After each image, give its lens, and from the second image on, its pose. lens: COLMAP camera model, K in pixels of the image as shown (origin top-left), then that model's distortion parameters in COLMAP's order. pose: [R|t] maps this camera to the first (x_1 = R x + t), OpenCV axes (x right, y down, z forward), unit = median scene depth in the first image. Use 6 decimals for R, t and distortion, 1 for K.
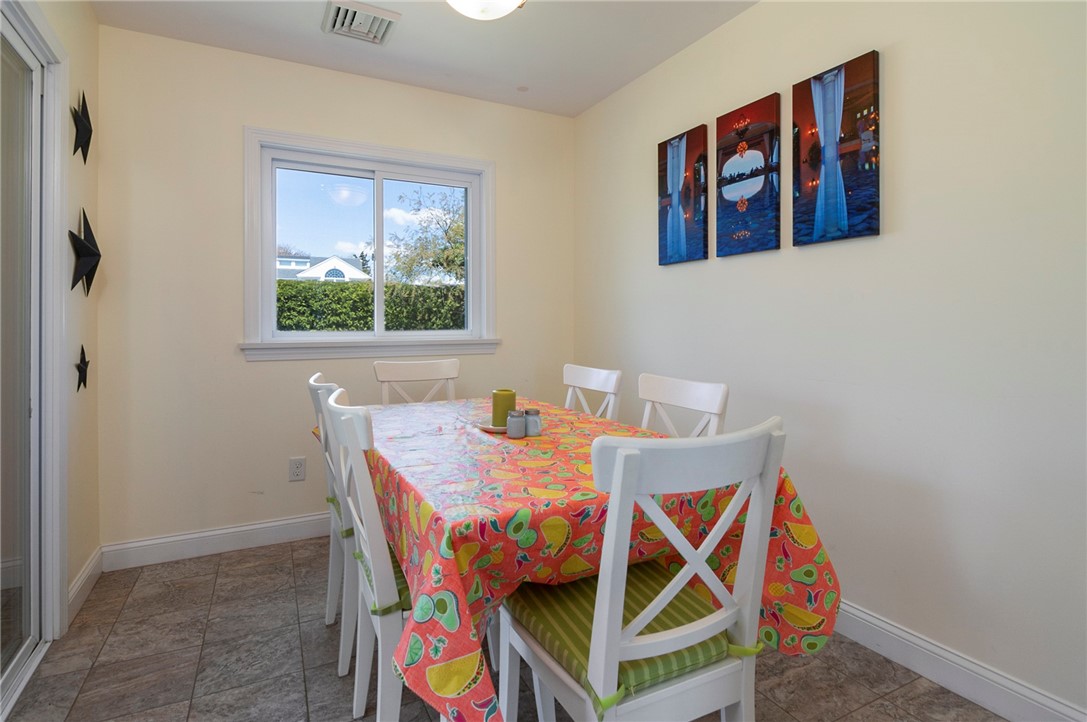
lens RADIAL K [[544.5, 0, 544.2], [0, 544.5, 324.8], [0, 0, 1]] dist [0.012190, -0.006043]
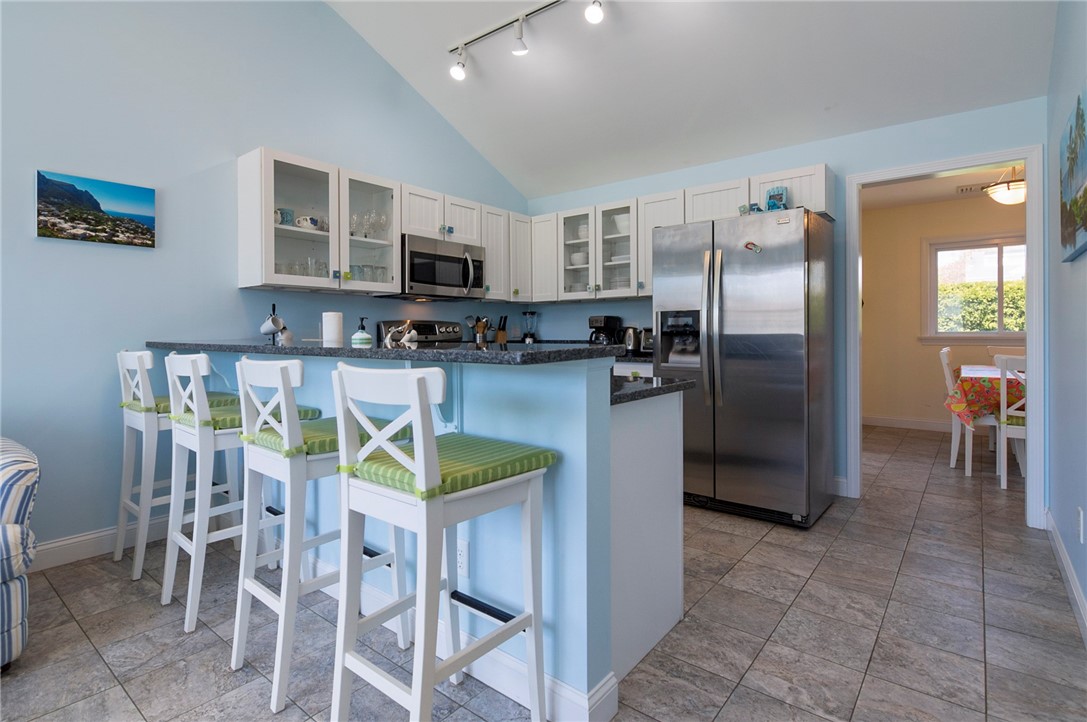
lens RADIAL K [[539.2, 0, 545.0], [0, 539.2, 336.6], [0, 0, 1]] dist [0.013104, -0.011379]
pose [[0.415438, 0.011344, -0.909551, 0.085381], [0.003205, 0.999898, 0.013935, -0.000126], [0.909616, -0.008705, 0.415359, -0.135800]]
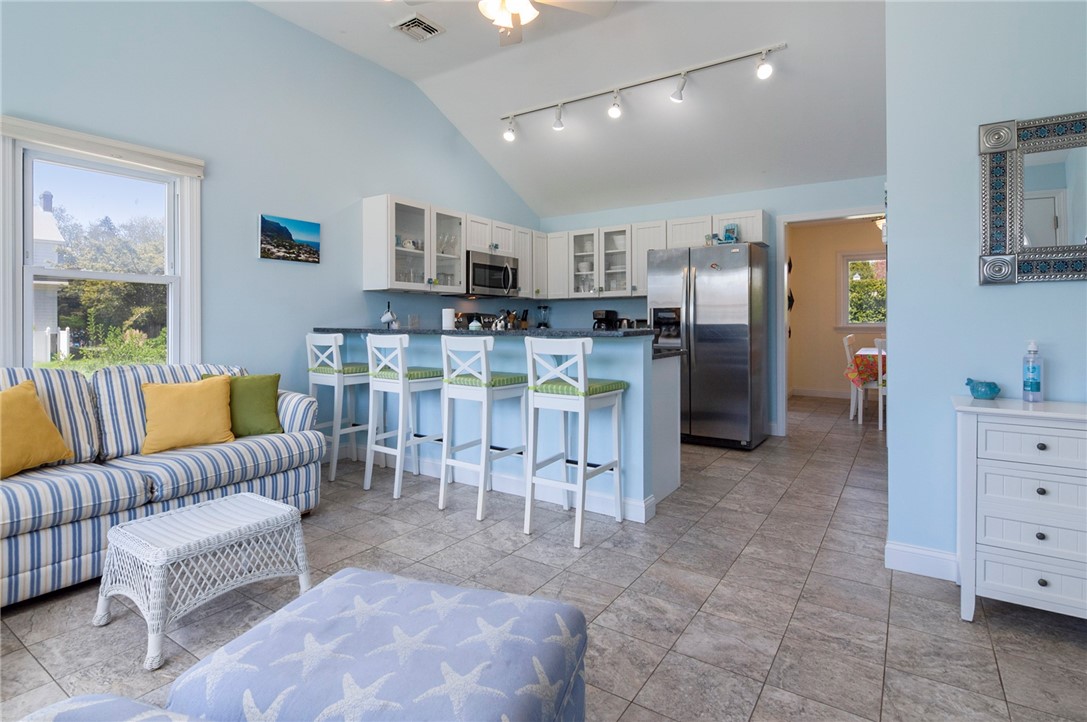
lens RADIAL K [[544.5, 0, 544.2], [0, 544.5, 324.8], [0, 0, 1]] dist [0.012190, -0.006043]
pose [[0.490598, 0.009389, -0.871335, 0.127175], [-0.000610, 0.999945, 0.010432, -0.000450], [0.871386, -0.004587, 0.490577, -0.184591]]
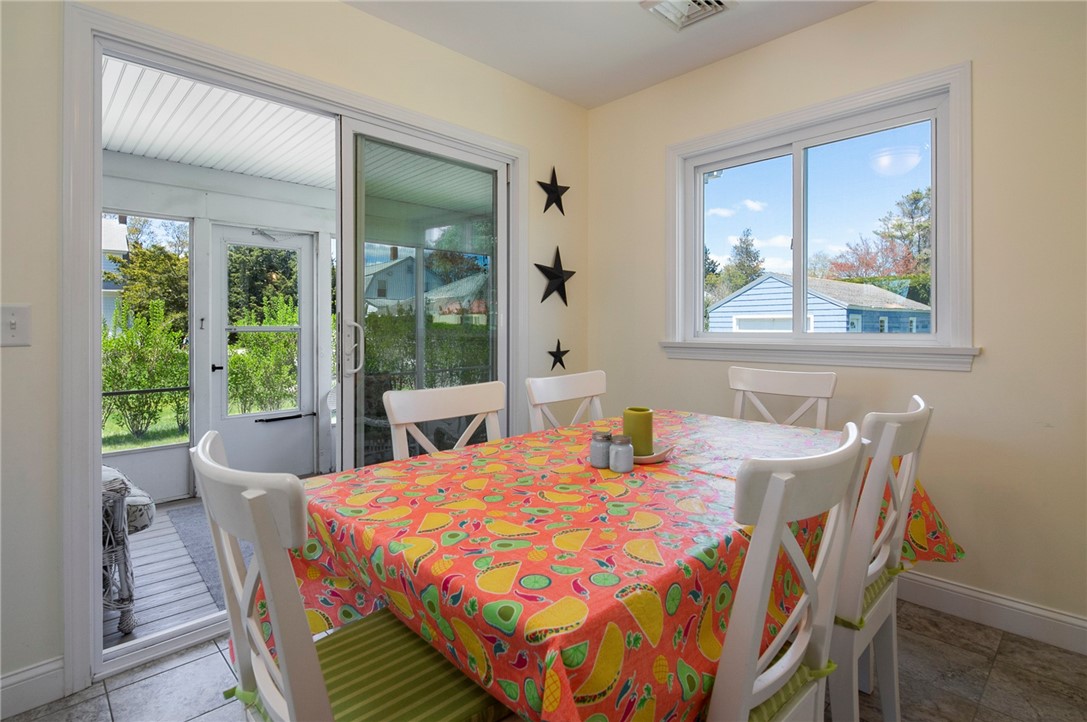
lens RADIAL K [[544.5, 0, 544.2], [0, 544.5, 324.8], [0, 0, 1]] dist [0.012190, -0.006043]
pose [[0.285602, 0.001488, -0.958347, 0.048661], [-0.002260, 0.999997, 0.000880, -0.000151], [0.958346, 0.001915, 0.285604, 0.048498]]
